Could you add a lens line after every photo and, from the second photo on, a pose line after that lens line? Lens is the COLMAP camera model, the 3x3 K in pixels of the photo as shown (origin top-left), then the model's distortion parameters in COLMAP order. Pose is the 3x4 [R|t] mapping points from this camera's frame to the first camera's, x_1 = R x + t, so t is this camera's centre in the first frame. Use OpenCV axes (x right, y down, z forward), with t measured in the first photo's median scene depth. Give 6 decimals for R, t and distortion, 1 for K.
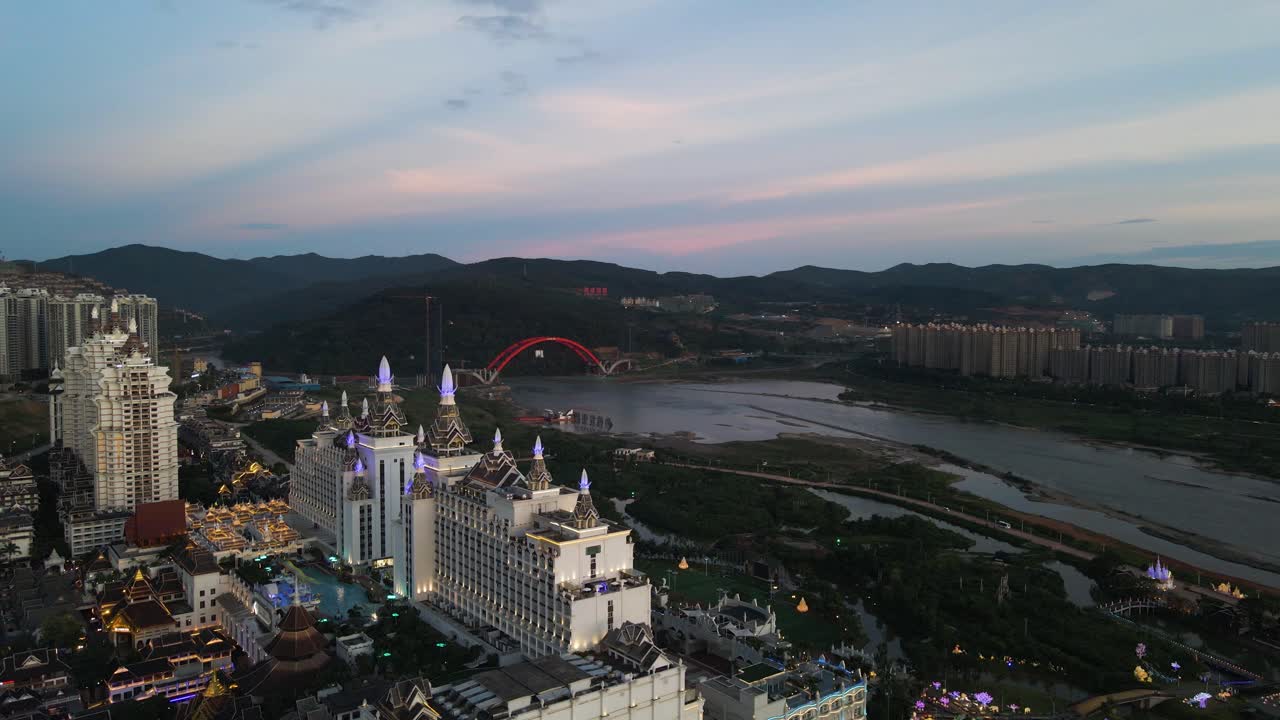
lens RADIAL K [[935.2, 0, 639.4], [0, 935.2, 356.5], [0, 0, 1]] dist [0.009703, 0.006610]
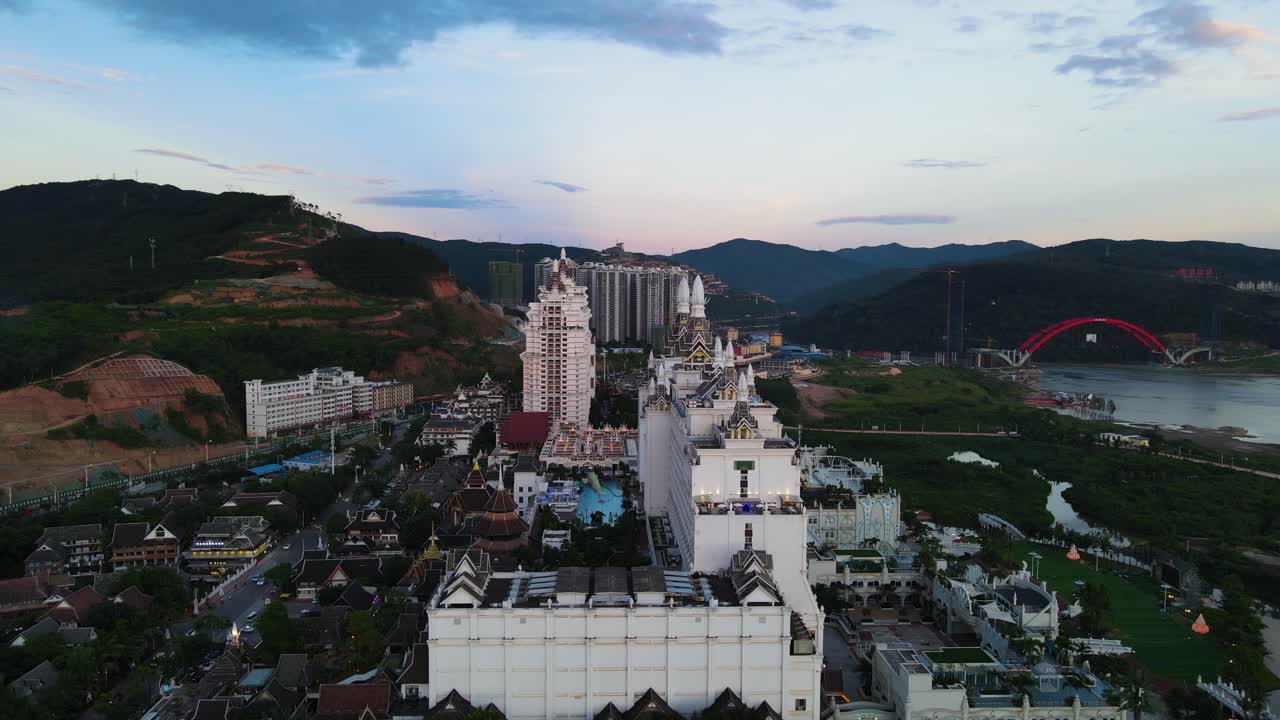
lens RADIAL K [[935.2, 0, 638.9], [0, 935.2, 364.6], [0, 0, 1]] dist [0.009703, 0.006610]
pose [[0.823617, 0.047457, -0.565158, 0.193935], [-0.036803, 0.998865, 0.030241, 0.050070], [0.565951, -0.004108, 0.824428, 0.127778]]
